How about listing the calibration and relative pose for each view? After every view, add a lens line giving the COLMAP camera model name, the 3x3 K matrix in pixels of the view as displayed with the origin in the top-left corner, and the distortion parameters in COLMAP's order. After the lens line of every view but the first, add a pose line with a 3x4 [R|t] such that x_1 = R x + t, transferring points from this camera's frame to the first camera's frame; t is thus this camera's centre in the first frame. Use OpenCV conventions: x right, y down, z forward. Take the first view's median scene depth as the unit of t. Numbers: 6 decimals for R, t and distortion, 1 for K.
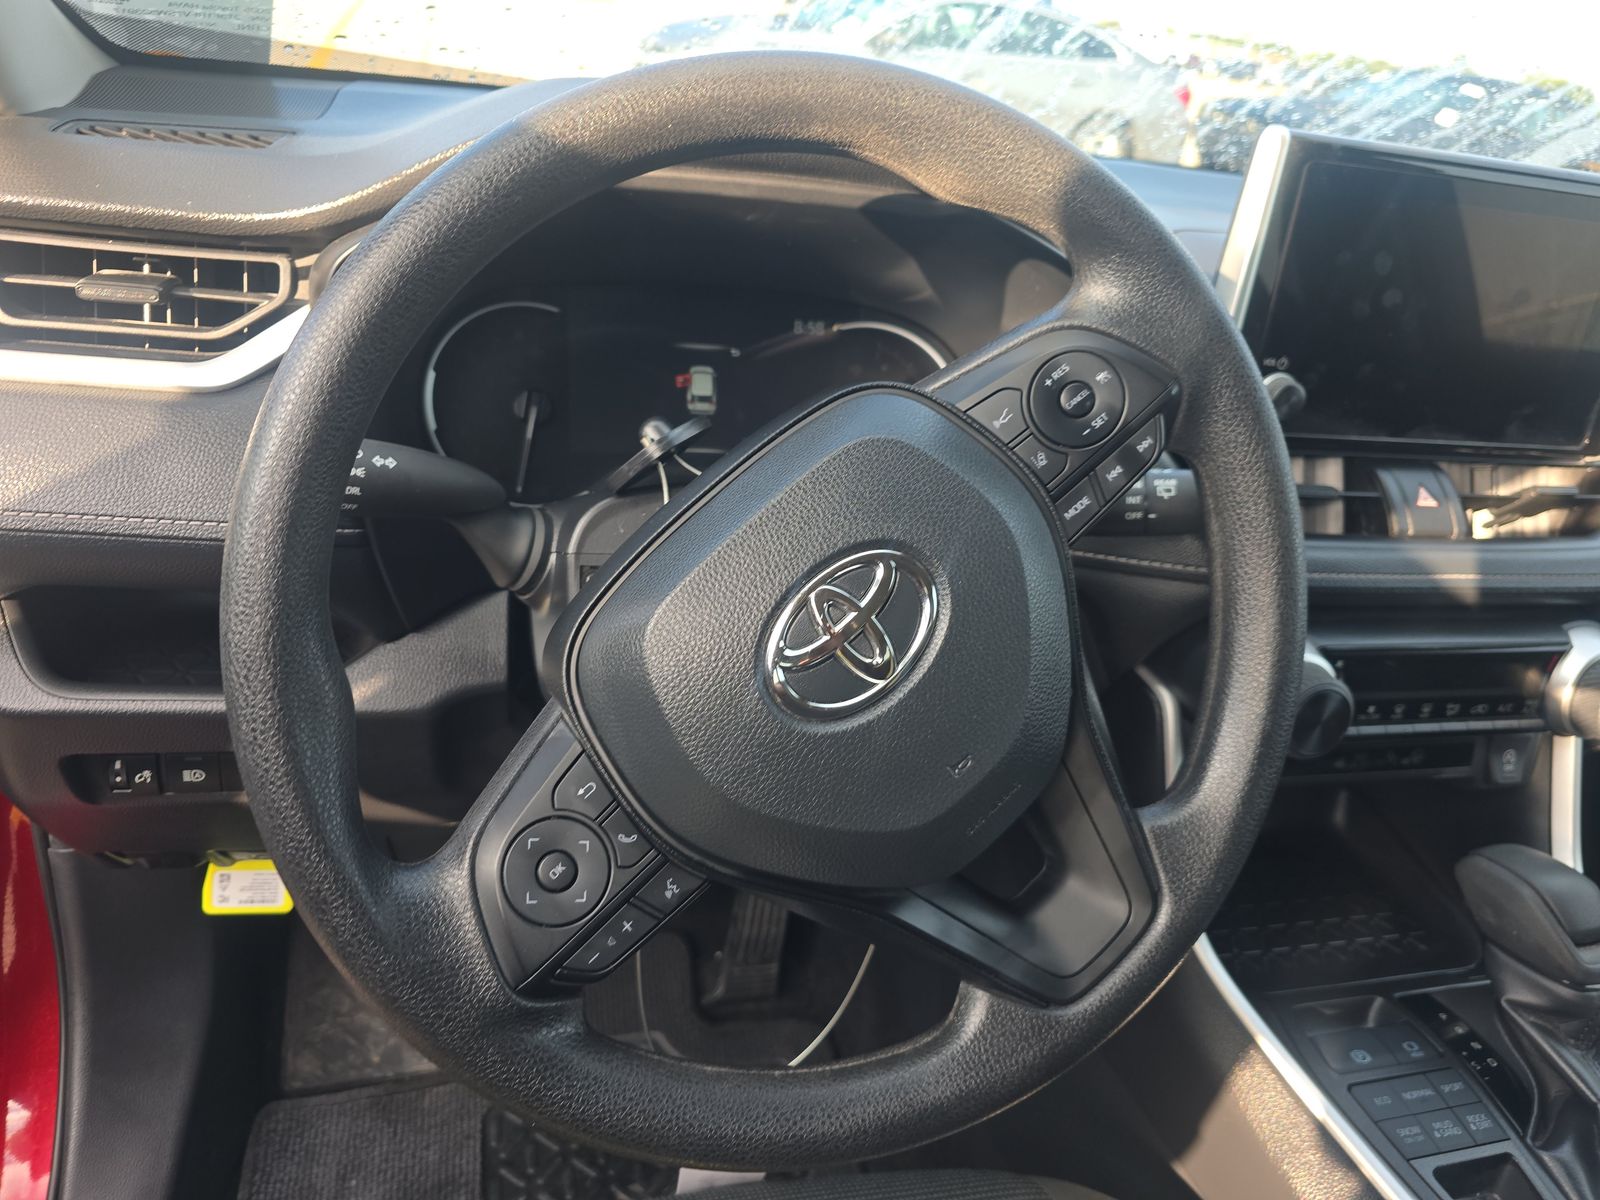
lens RADIAL K [[1079.5, 0, 783.5], [0, 1079.5, 601.8], [0, 0, 1]] dist [0.042441, -0.049823]
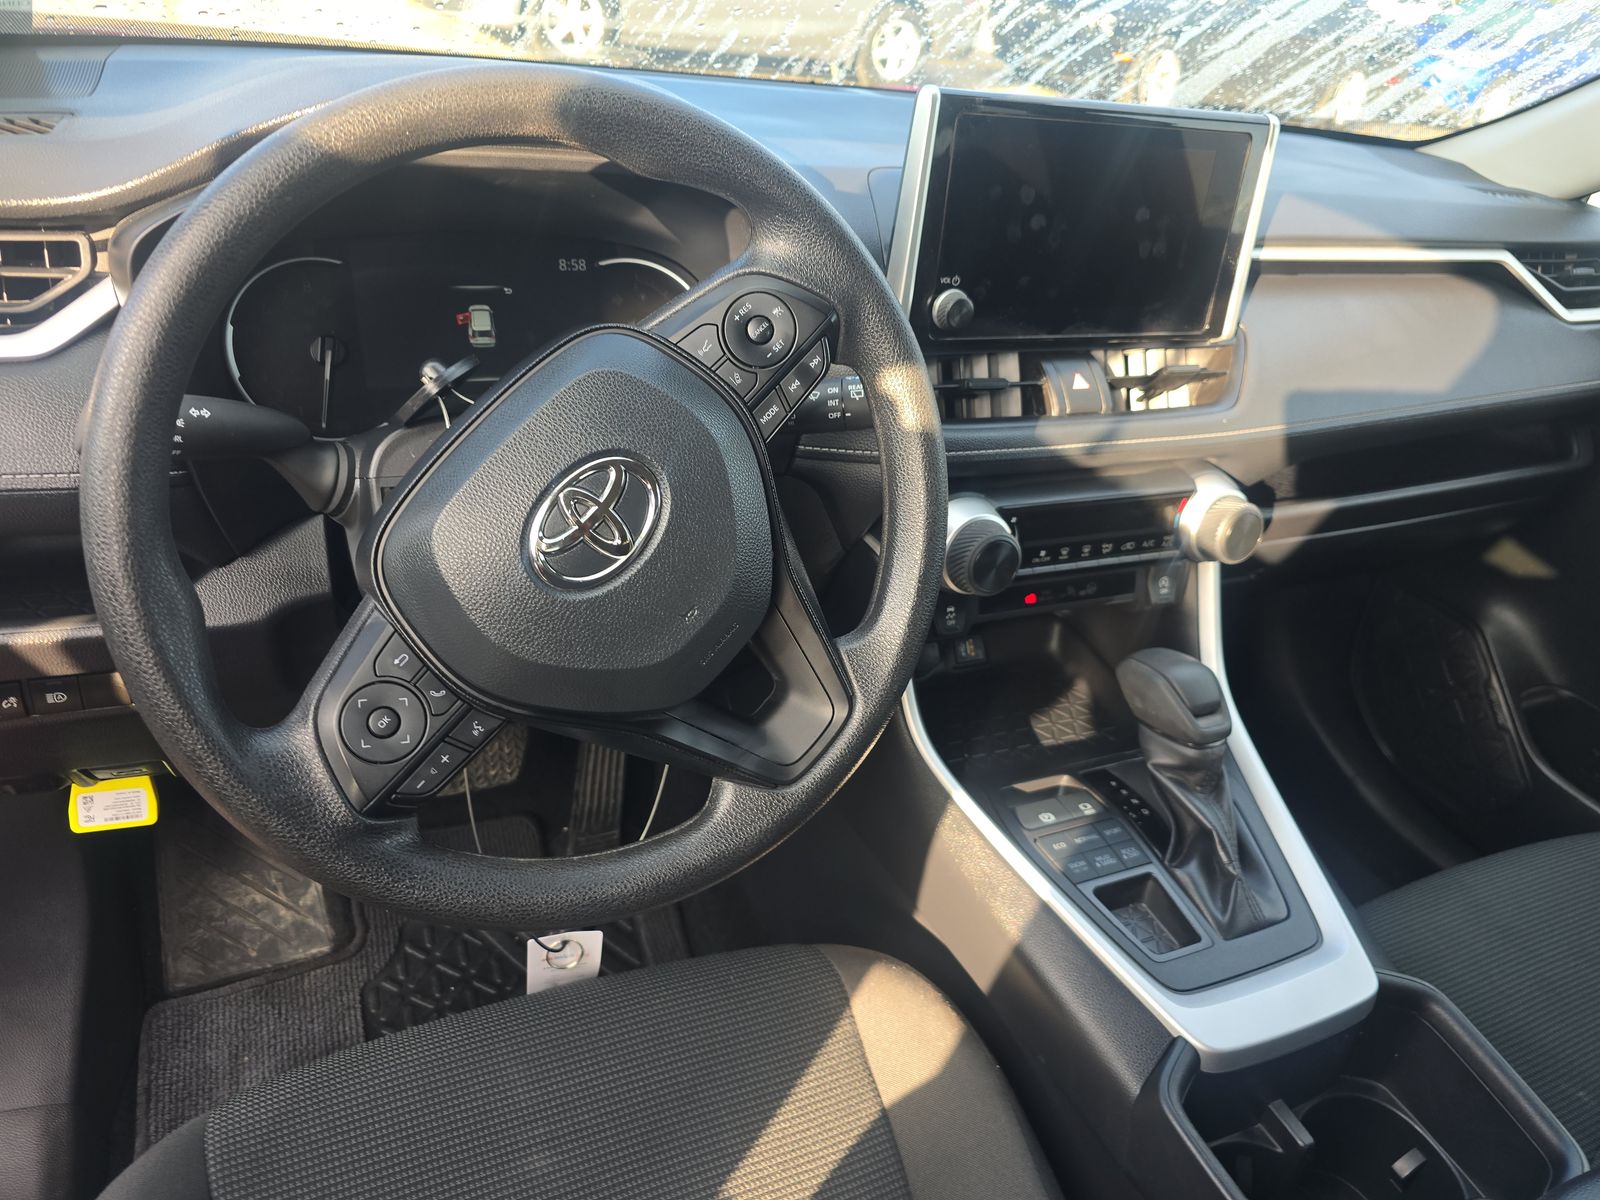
lens RADIAL K [[1079.5, 0, 783.5], [0, 1079.5, 601.8], [0, 0, 1]] dist [0.042441, -0.049823]
pose [[0.986866, -0.091388, 0.133204, 0.076025], [0.079369, 0.992506, 0.092913, 0.015187], [-0.140697, -0.081121, 0.986724, -0.250278]]
